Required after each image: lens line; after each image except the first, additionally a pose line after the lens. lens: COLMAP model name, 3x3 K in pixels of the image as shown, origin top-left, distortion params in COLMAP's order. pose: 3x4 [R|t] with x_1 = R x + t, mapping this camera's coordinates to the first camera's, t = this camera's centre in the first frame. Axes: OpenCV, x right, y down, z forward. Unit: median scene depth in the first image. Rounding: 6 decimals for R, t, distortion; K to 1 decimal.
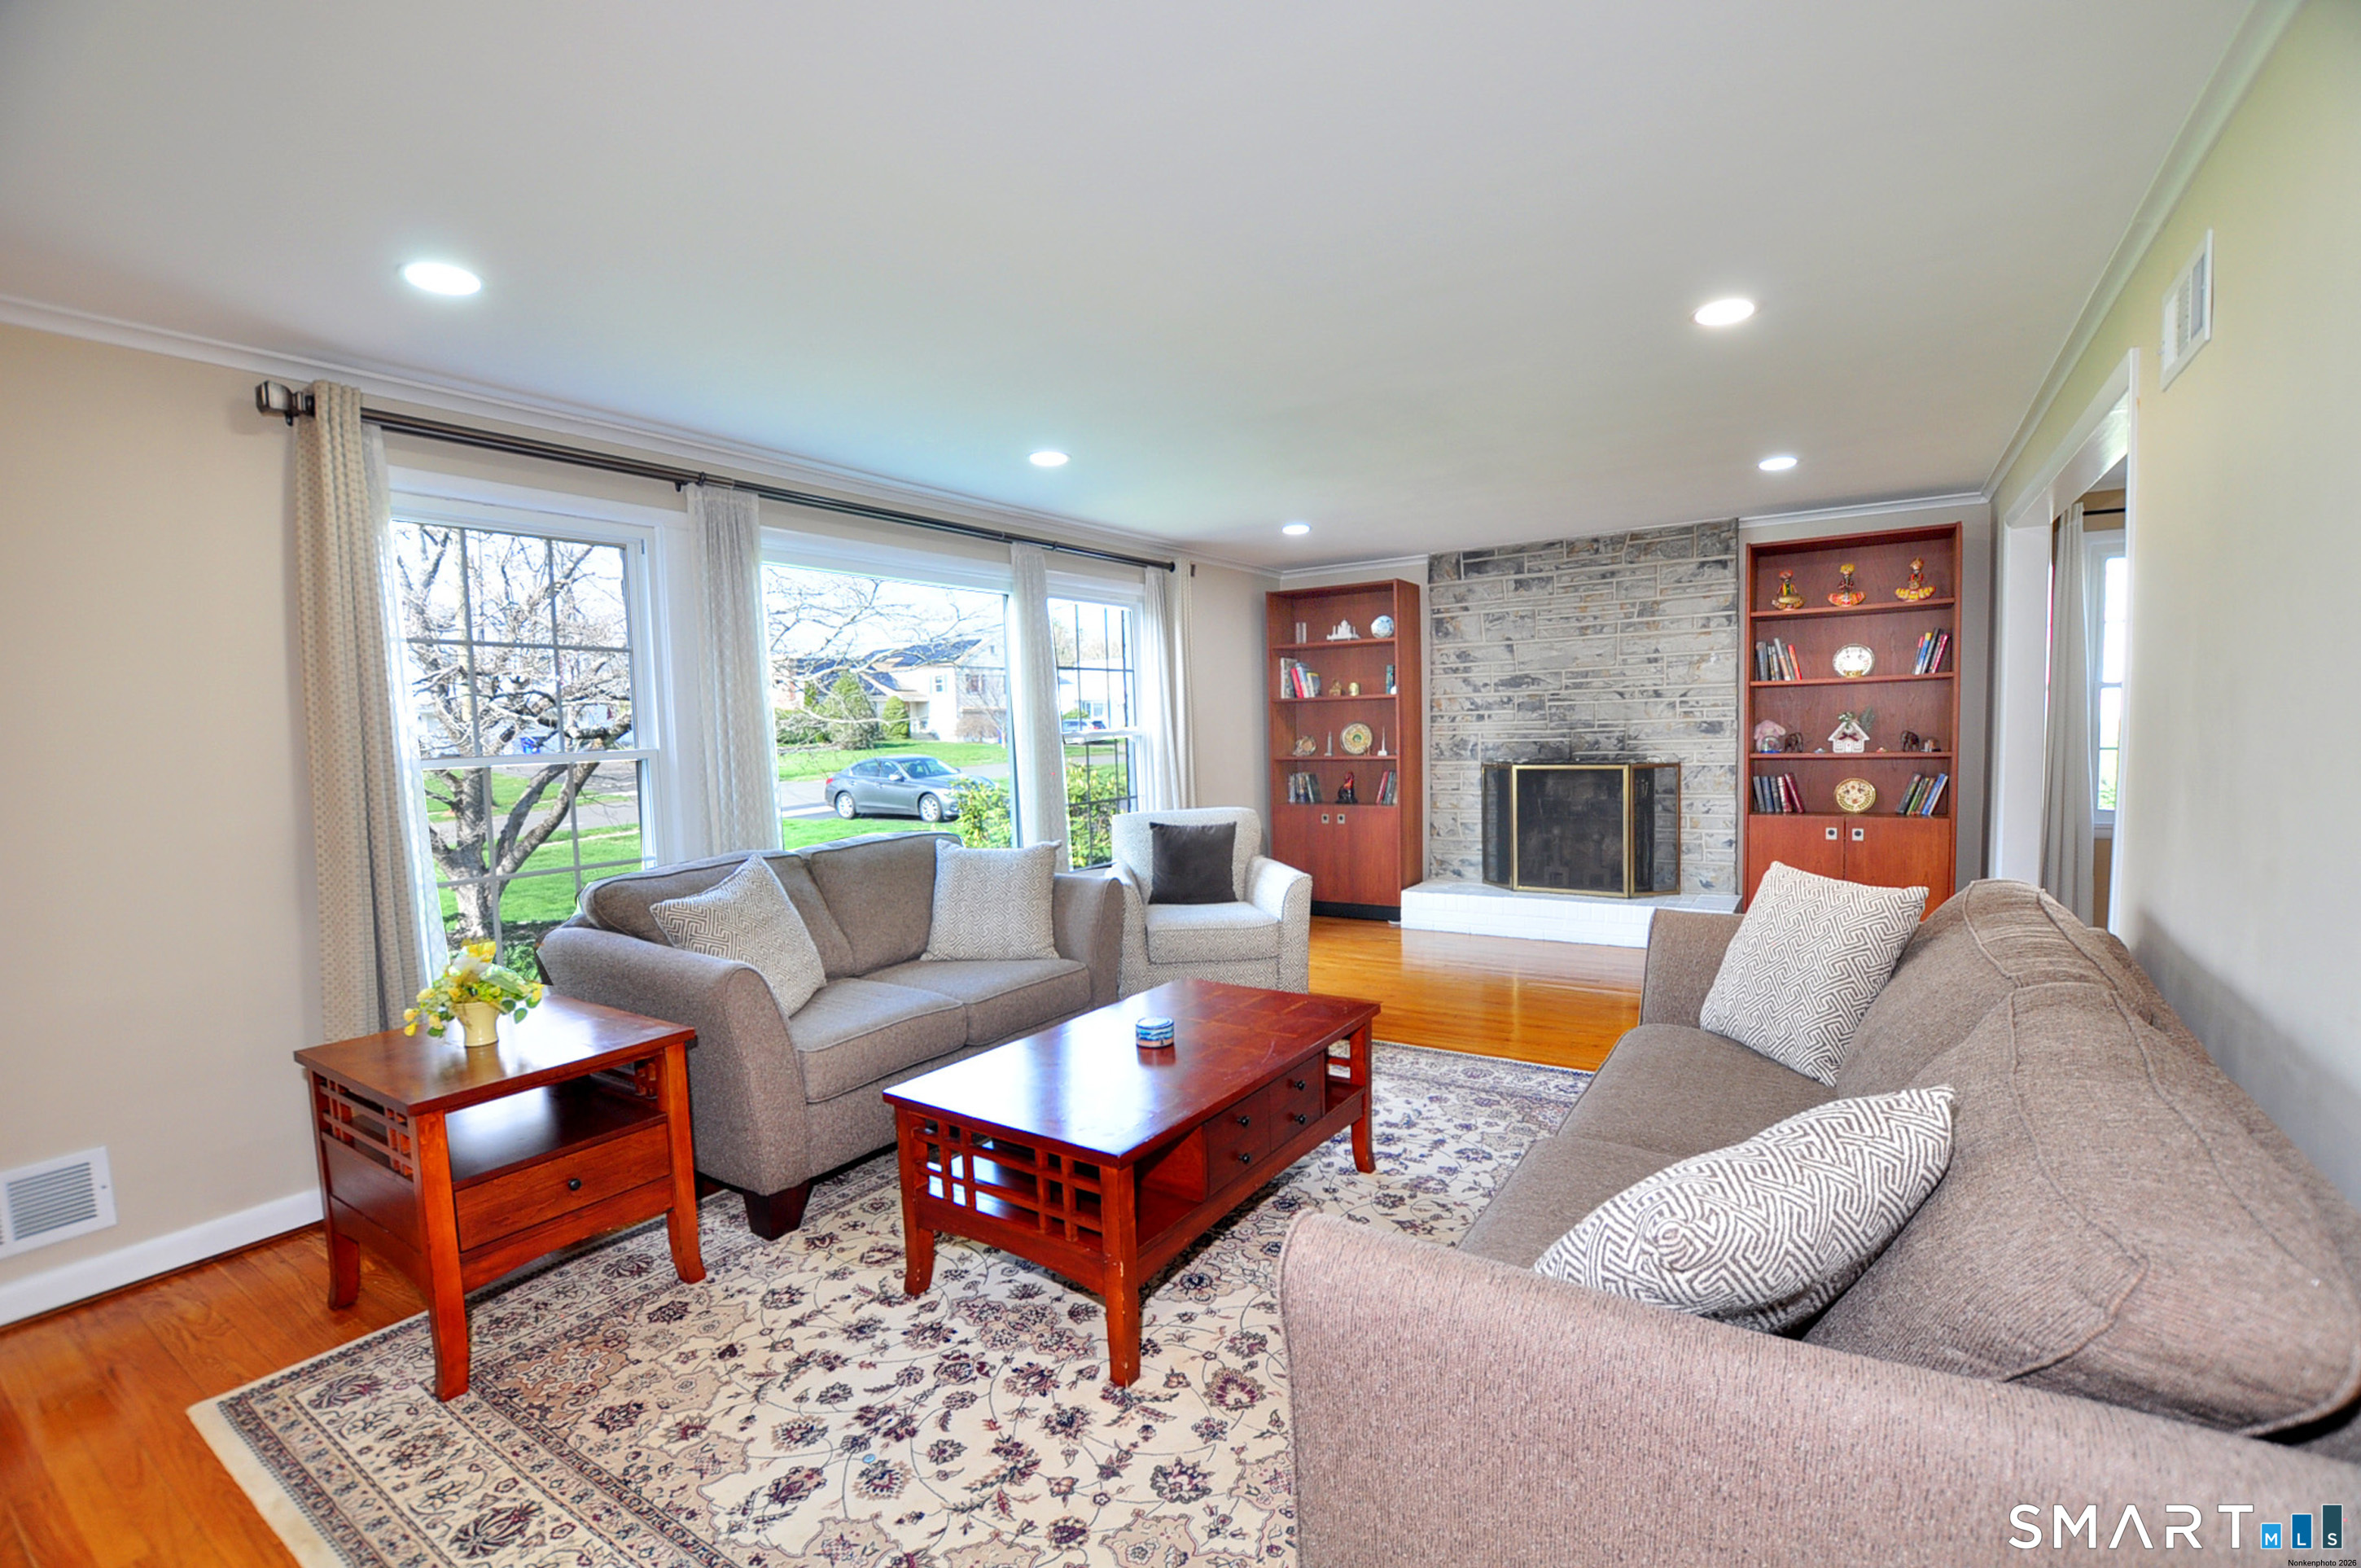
lens RADIAL K [[1037.3, 0, 1187.7], [0, 1037.3, 806.5], [0, 0, 1]] dist [-0.030754, 0.000010]
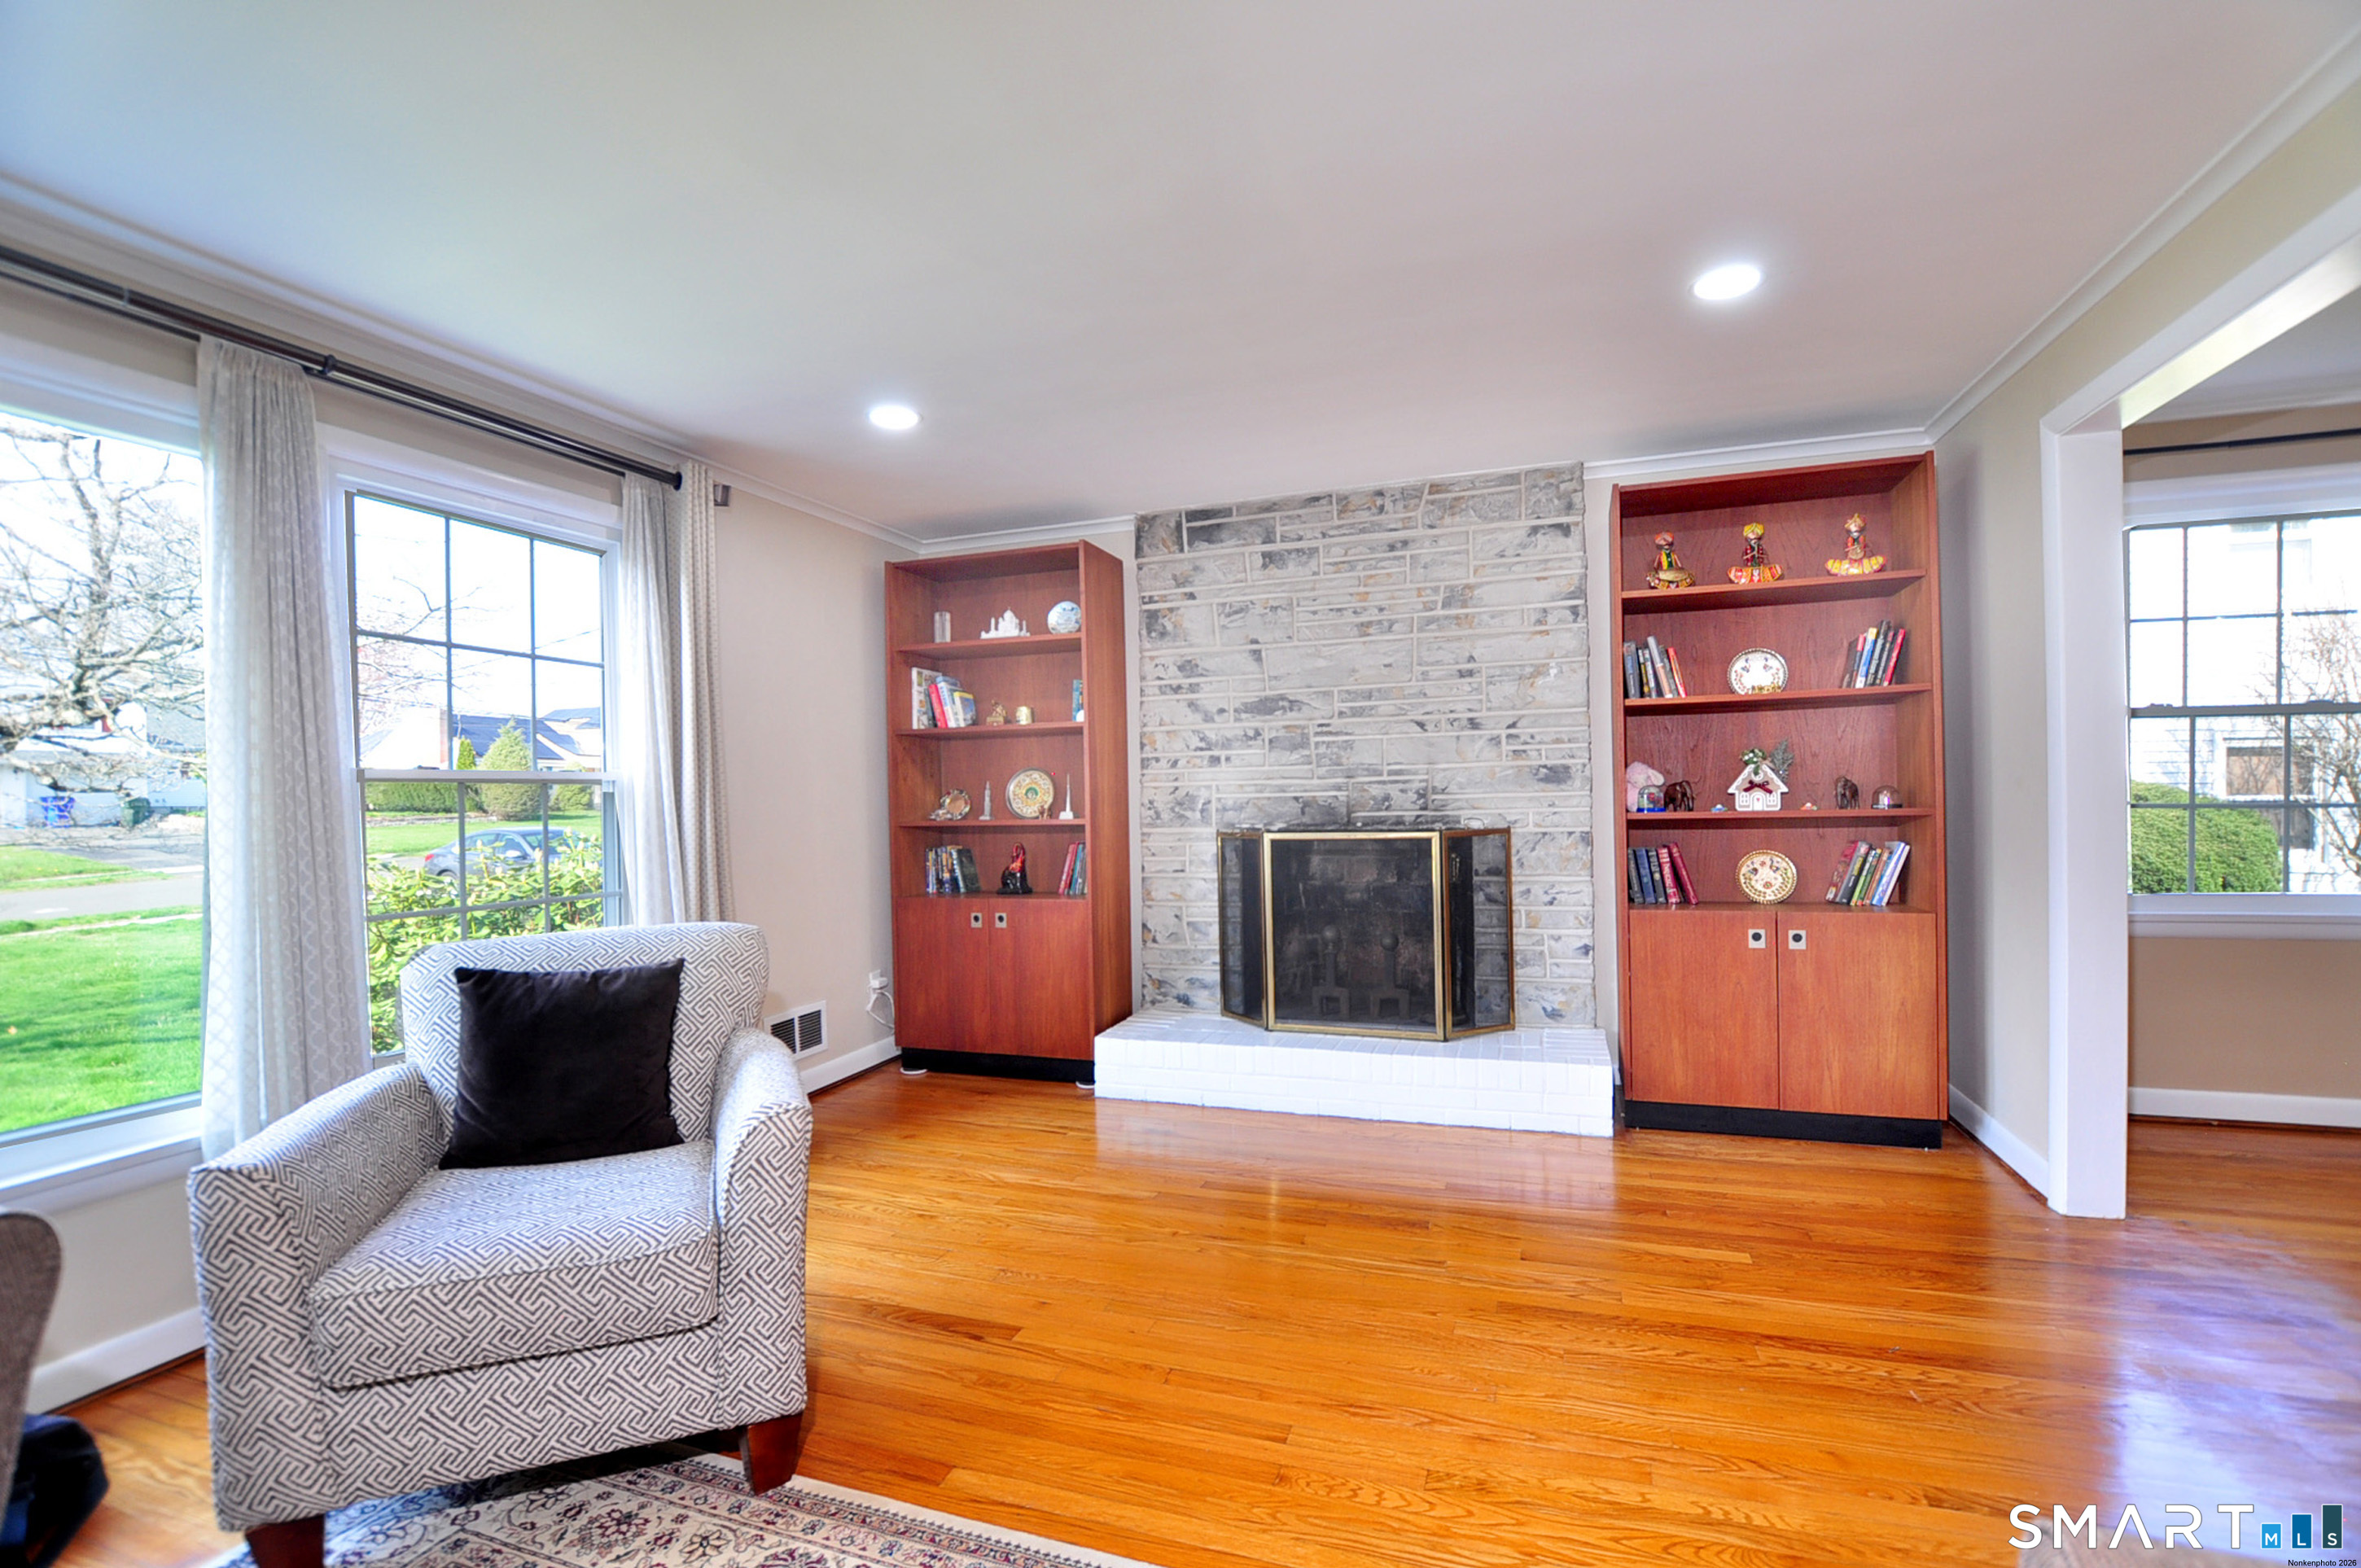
lens RADIAL K [[1037.3, 0, 1187.7], [0, 1037.3, 806.5], [0, 0, 1]] dist [-0.030754, 0.000010]
pose [[0.969828, 0.003864, 0.243761, 0.112314], [0.013125, 0.997597, -0.068036, -0.013373], [-0.243438, 0.069182, 0.967446, 0.391210]]
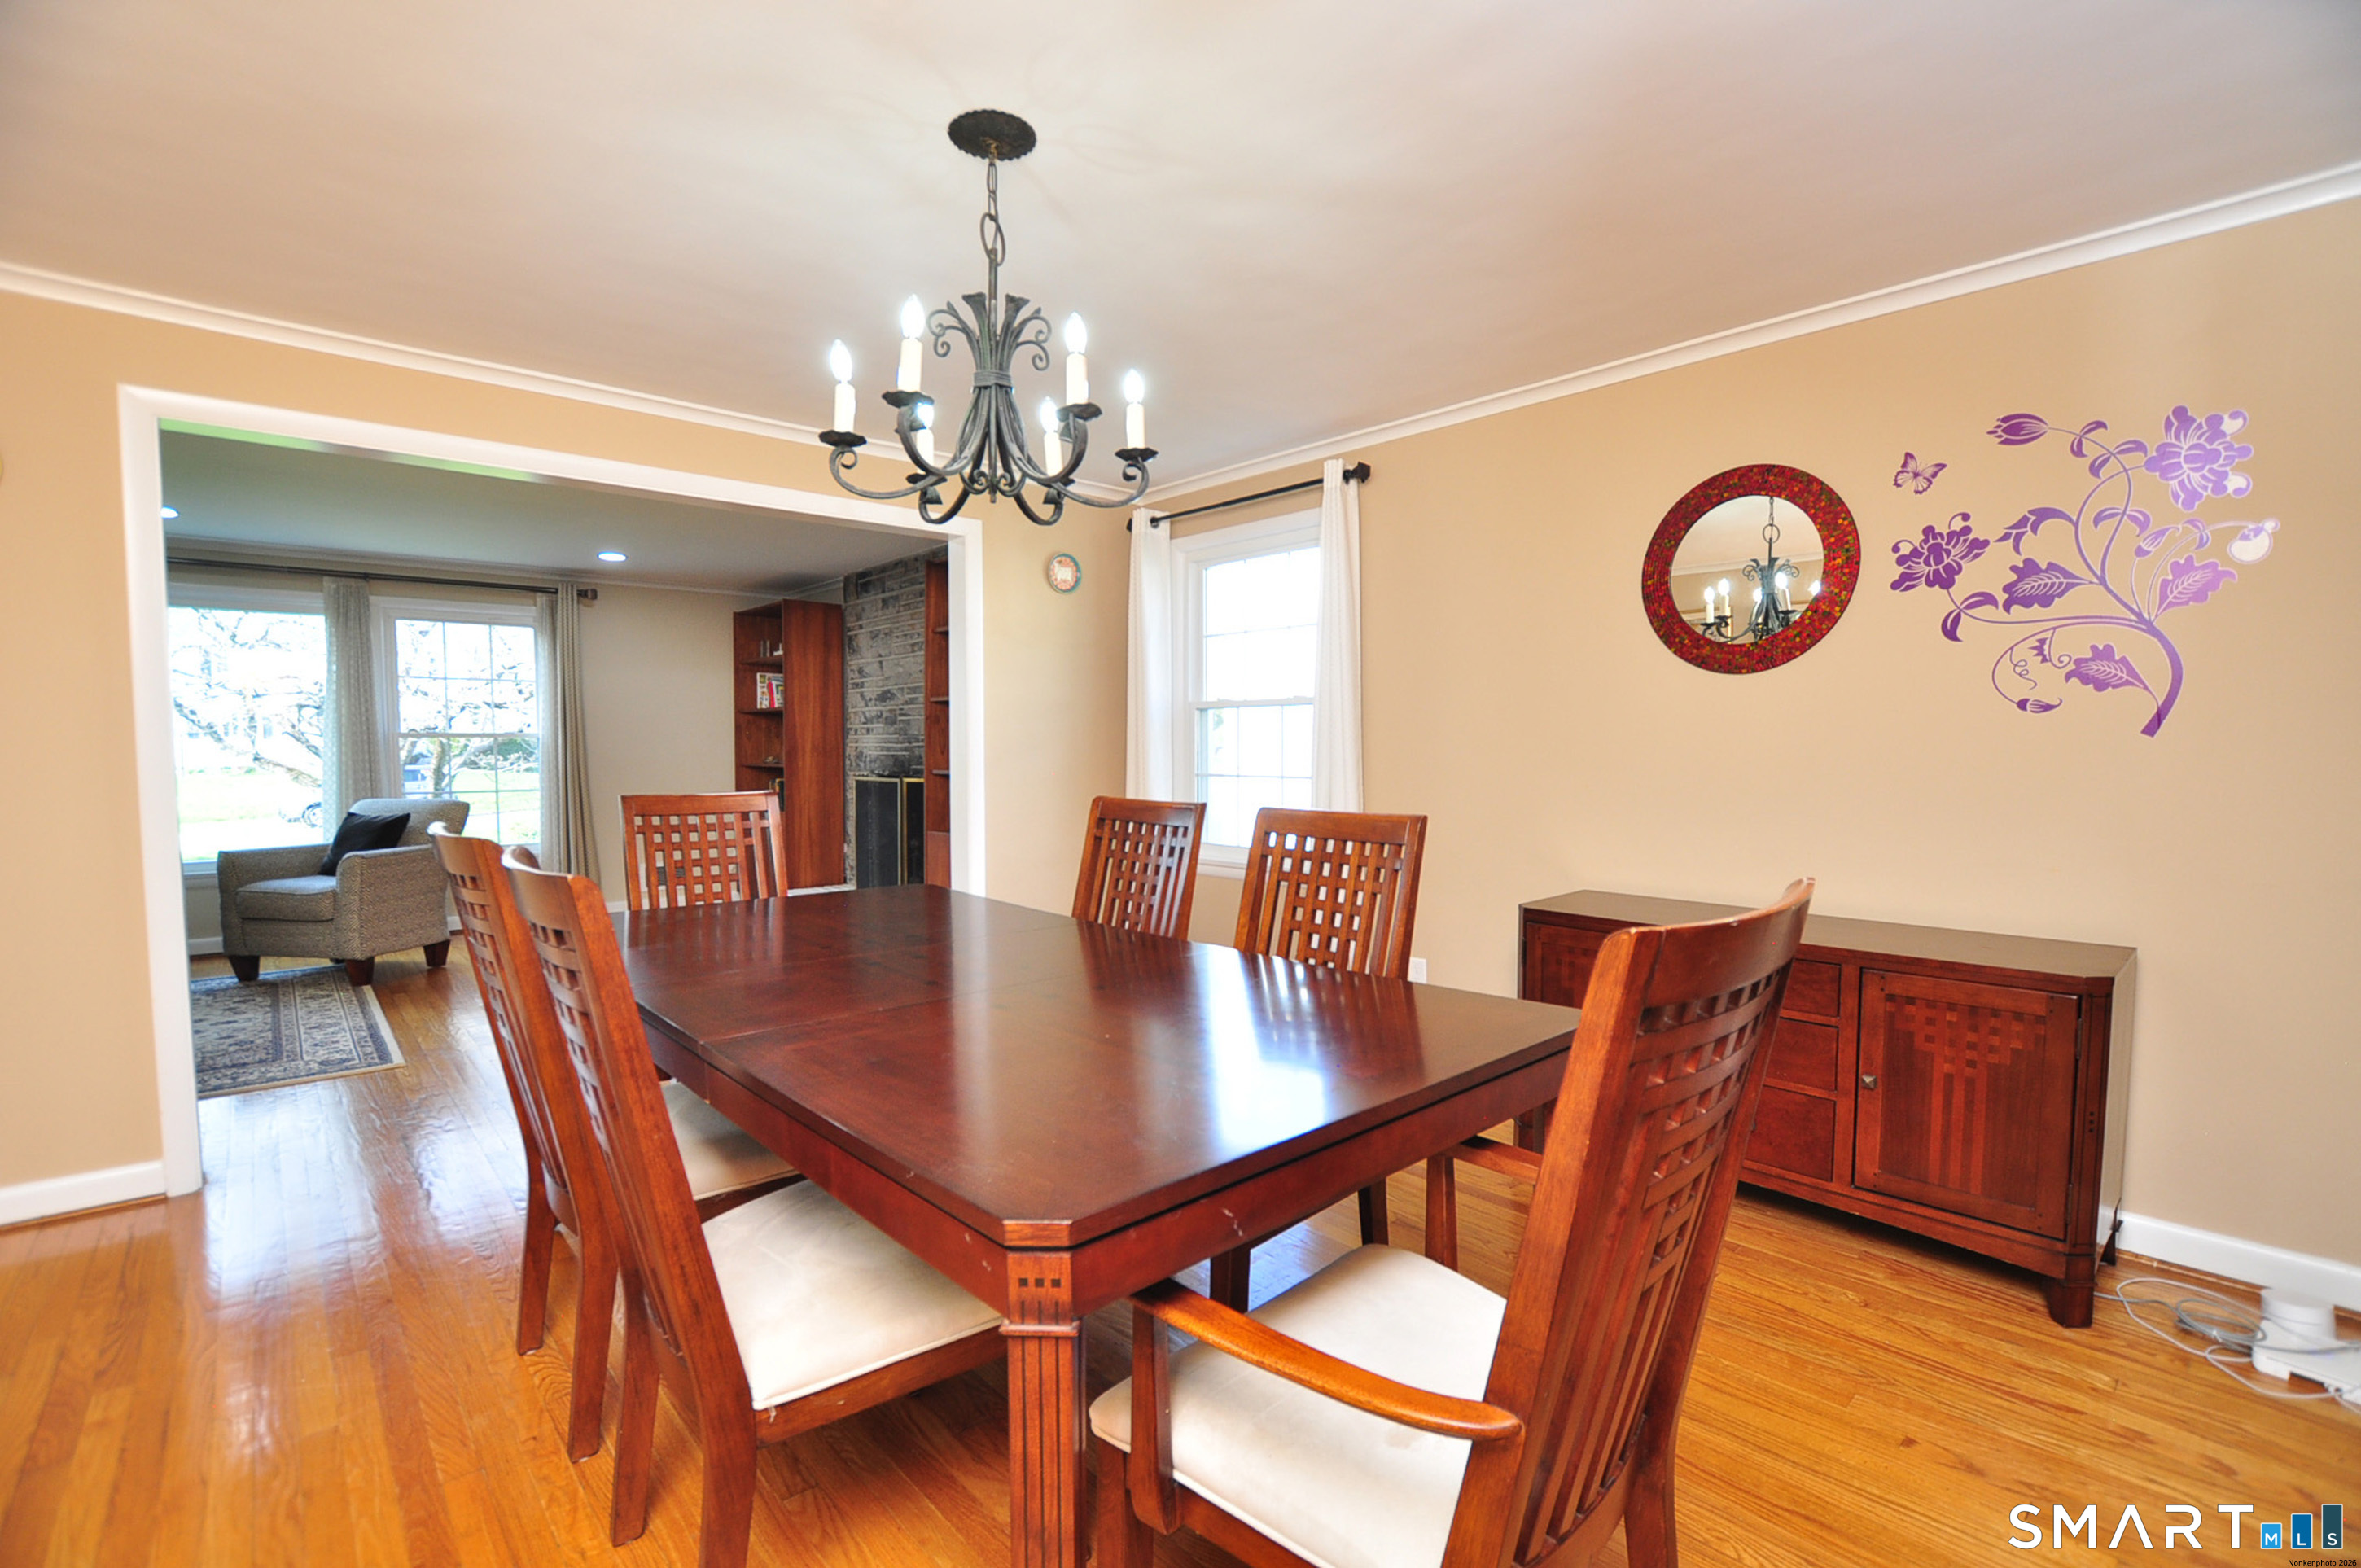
lens RADIAL K [[1046.5, 0, 1203.4], [0, 1046.5, 796.9], [0, 0, 1]] dist [-0.018583, -0.000242]
pose [[0.969303, 0.038352, -0.242861, 0.914336], [-0.043962, 0.998876, -0.017718, -0.016585], [0.241909, 0.027851, 0.969899, 0.067606]]
